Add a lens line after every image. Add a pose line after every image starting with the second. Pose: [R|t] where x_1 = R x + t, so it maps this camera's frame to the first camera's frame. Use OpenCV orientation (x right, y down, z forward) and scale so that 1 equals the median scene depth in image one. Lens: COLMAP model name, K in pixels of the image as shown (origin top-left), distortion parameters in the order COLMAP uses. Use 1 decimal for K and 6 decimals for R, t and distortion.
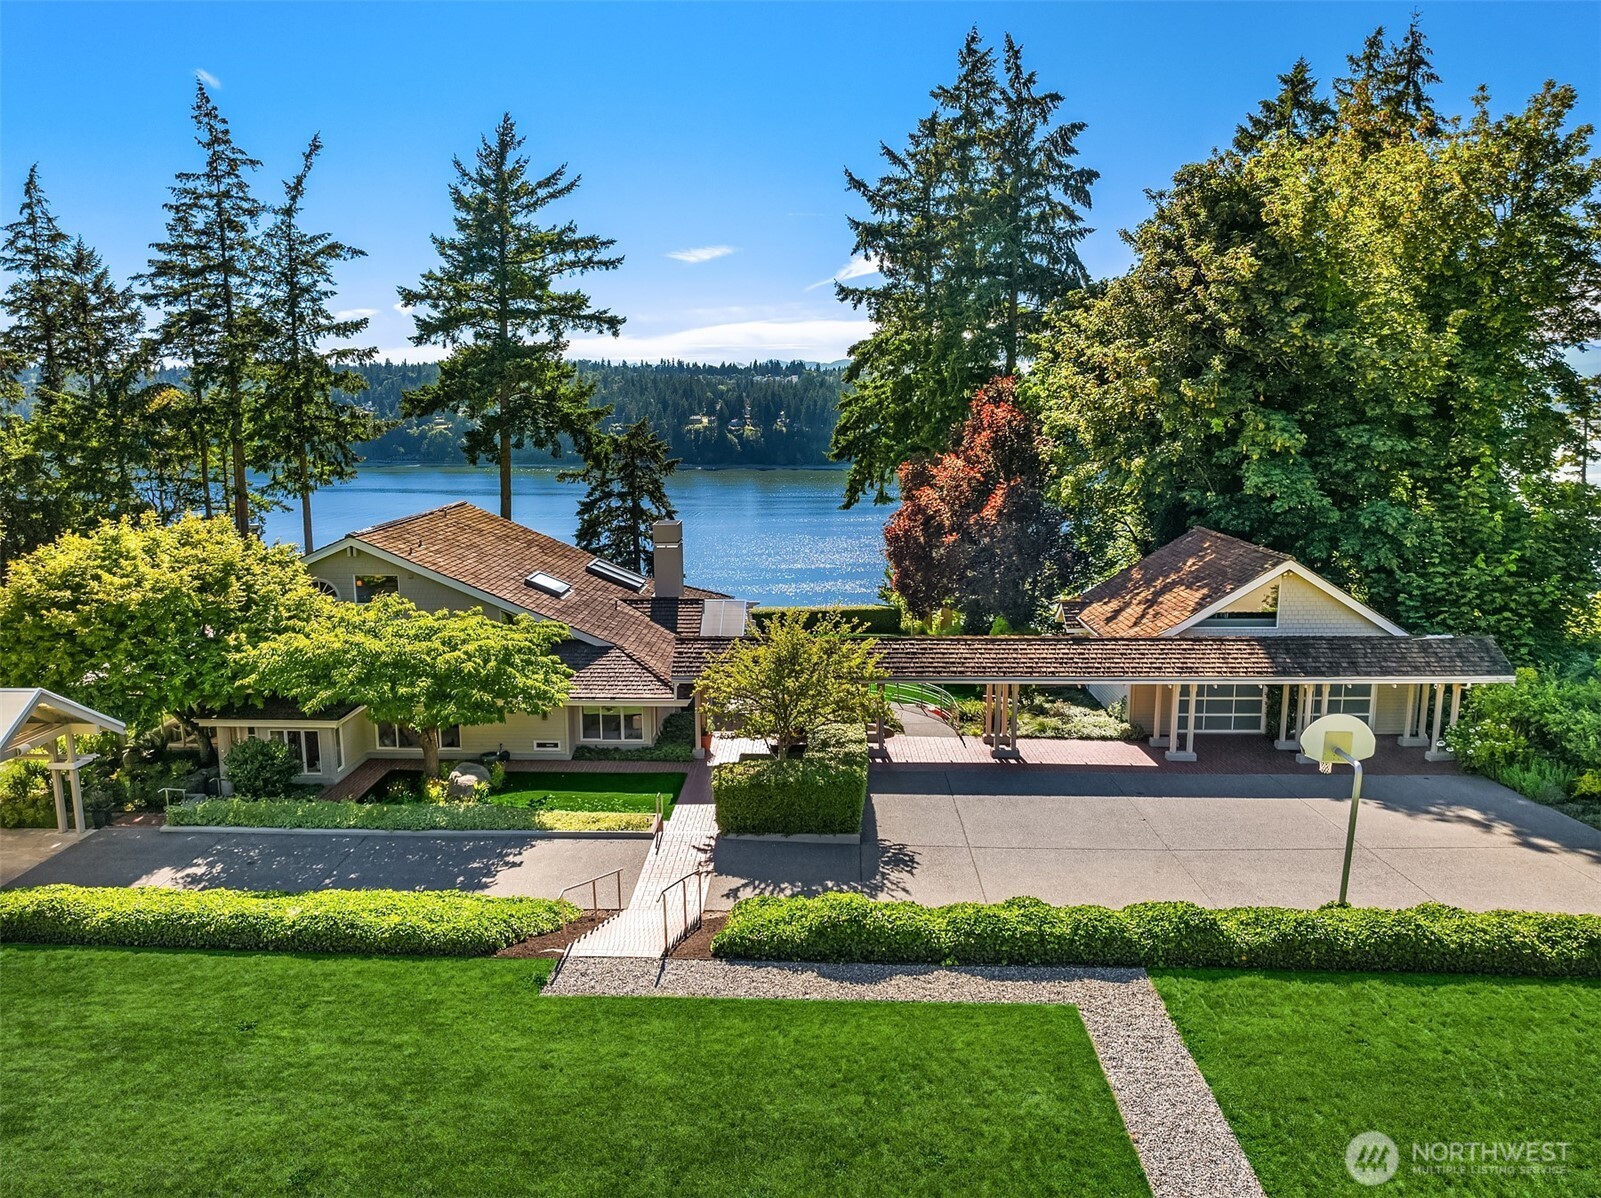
lens RADIAL K [[1144.5, 0, 800.5], [0, 1144.5, 599.0], [0, 0, 1]] dist [-0.055747, 0.034372]
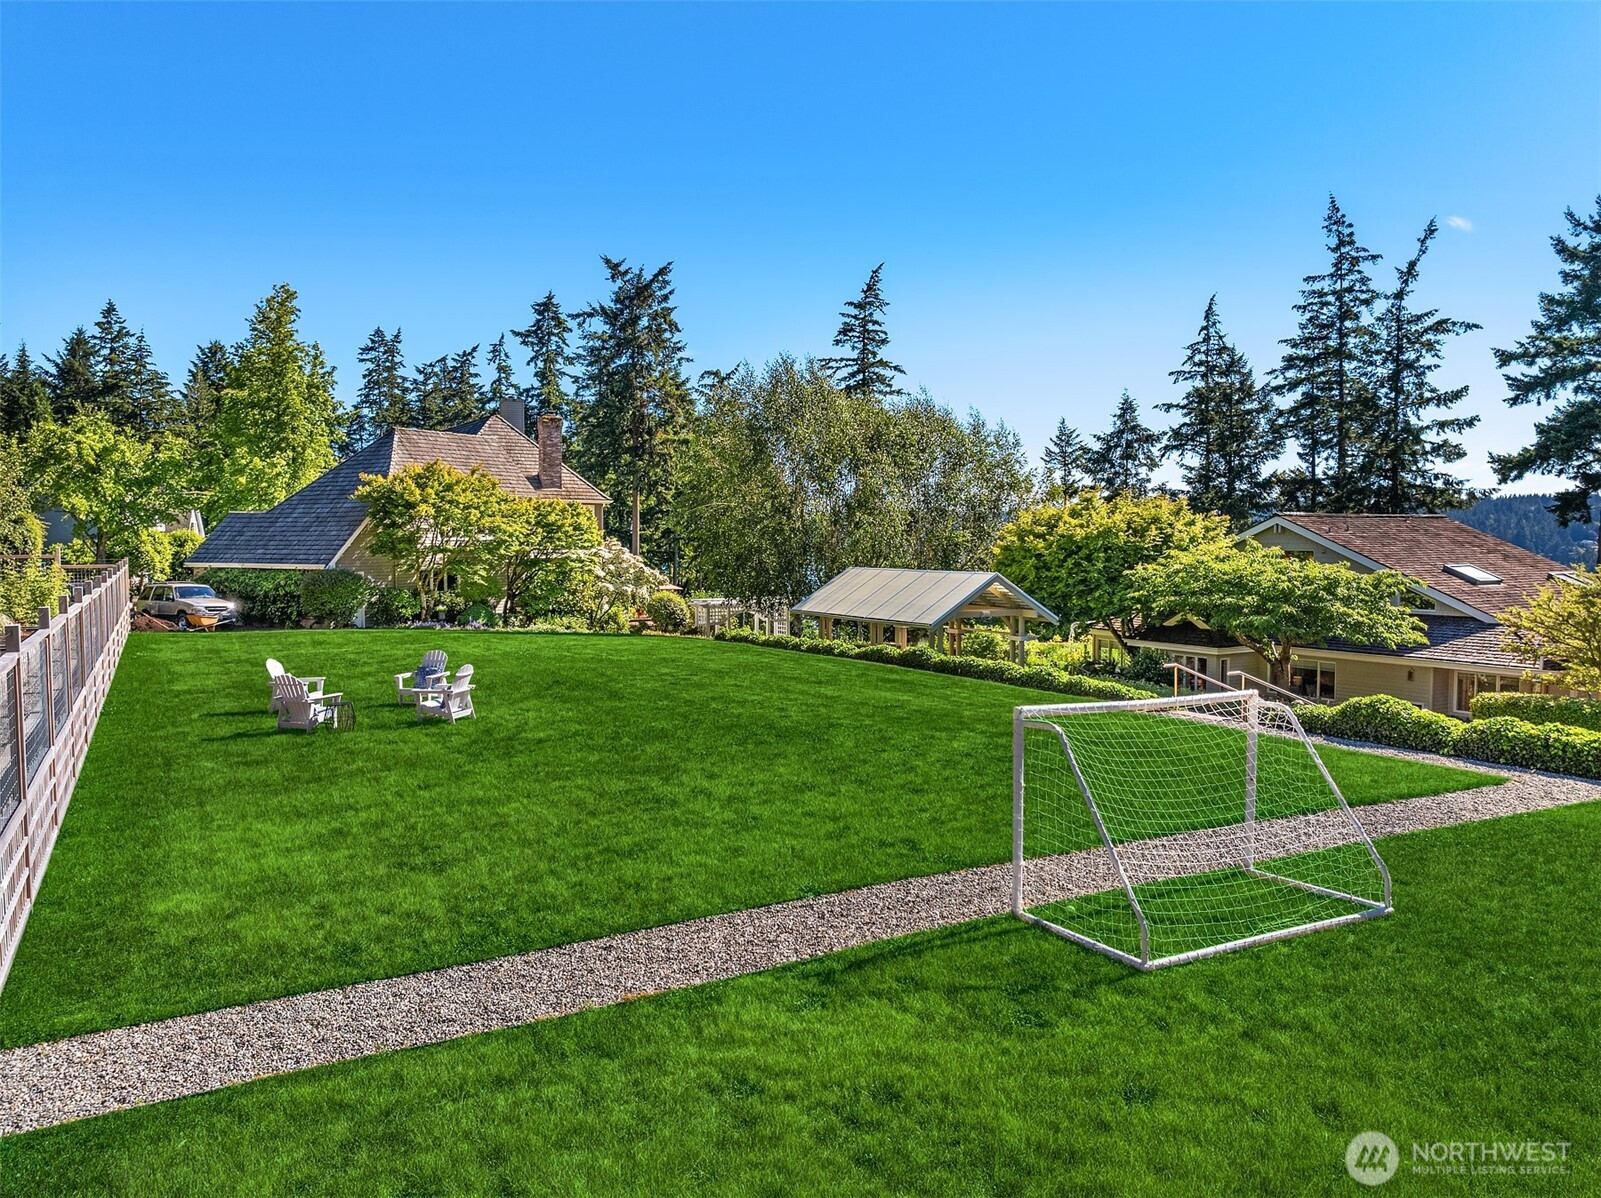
lens RADIAL K [[1144.5, 0, 800.5], [0, 1144.5, 599.0], [0, 0, 1]] dist [-0.055747, 0.034372]
pose [[0.546154, 0.045444, -0.836451, 0.166392], [-0.143355, 0.988868, -0.039878, 0.076985], [0.825327, 0.141688, 0.546589, -0.017292]]
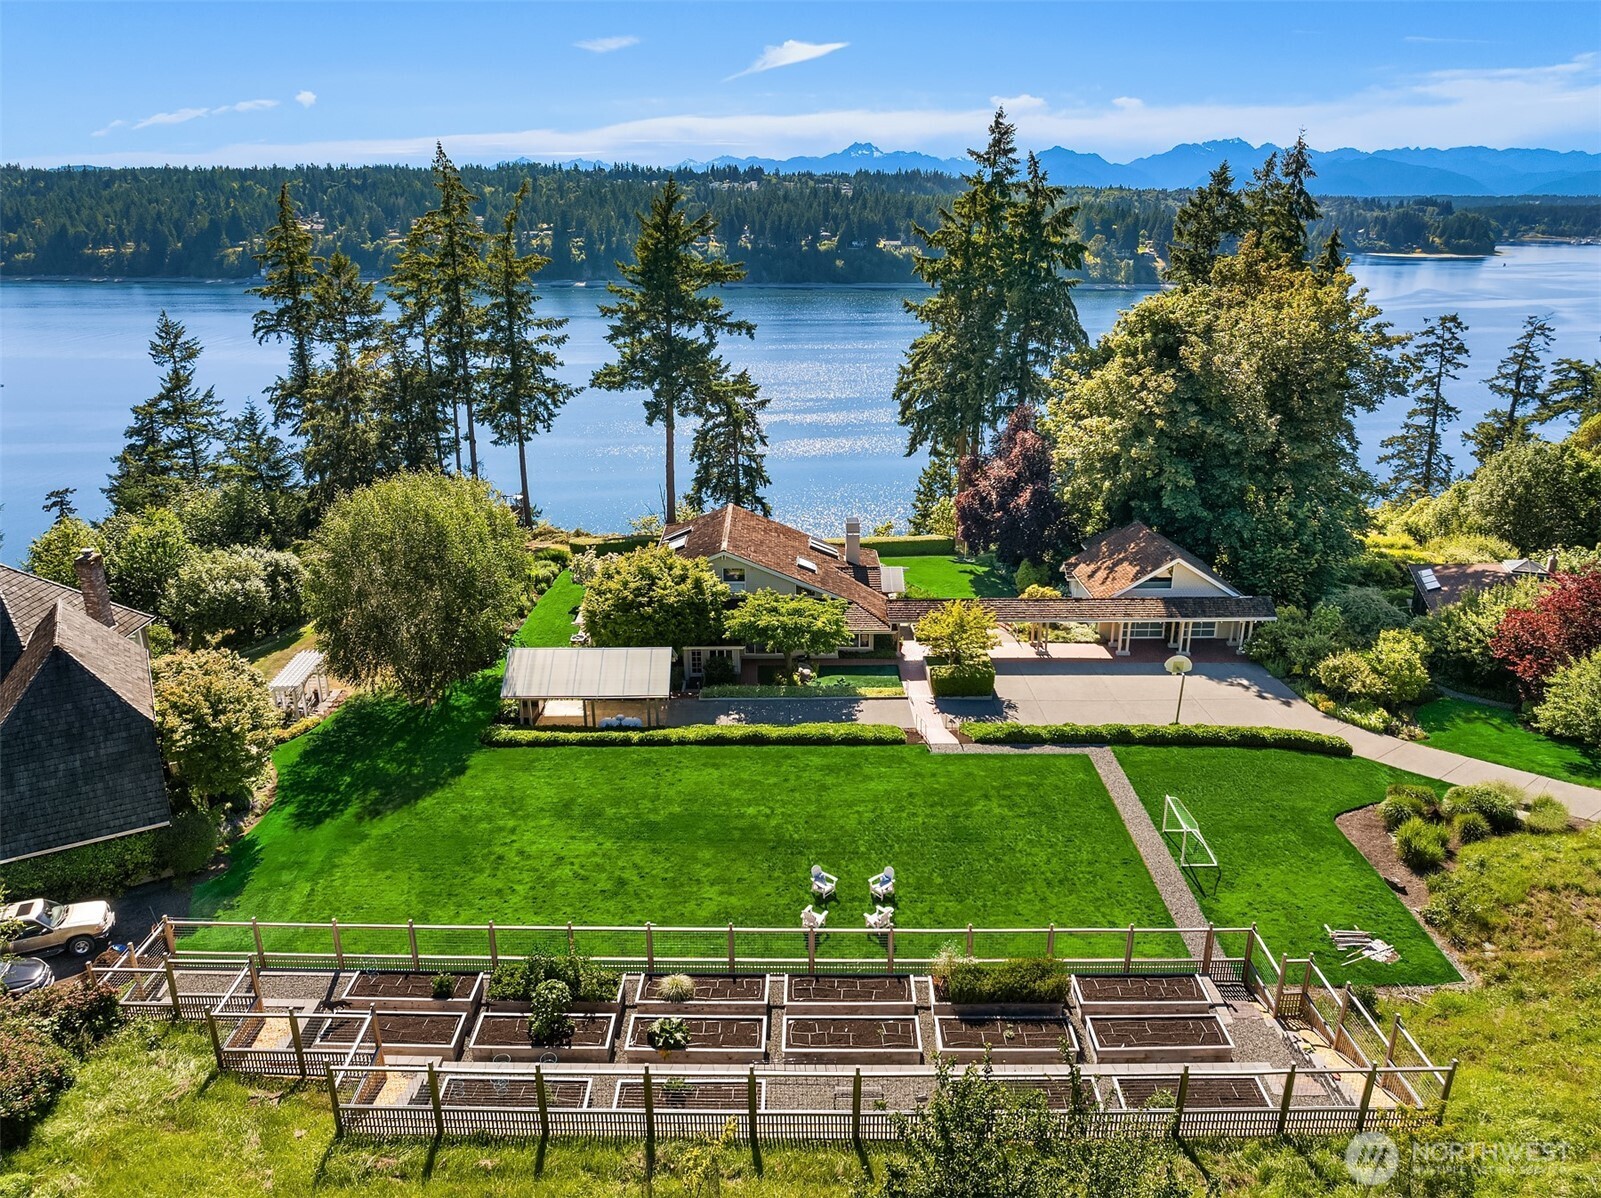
lens RADIAL K [[1144.5, 0, 800.5], [0, 1144.5, 599.0], [0, 0, 1]] dist [-0.055747, 0.034372]
pose [[0.999206, -0.012284, 0.037908, -0.176457], [0.005804, 0.986019, 0.166534, -0.161060], [-0.039423, -0.166182, 0.985307, -0.537787]]
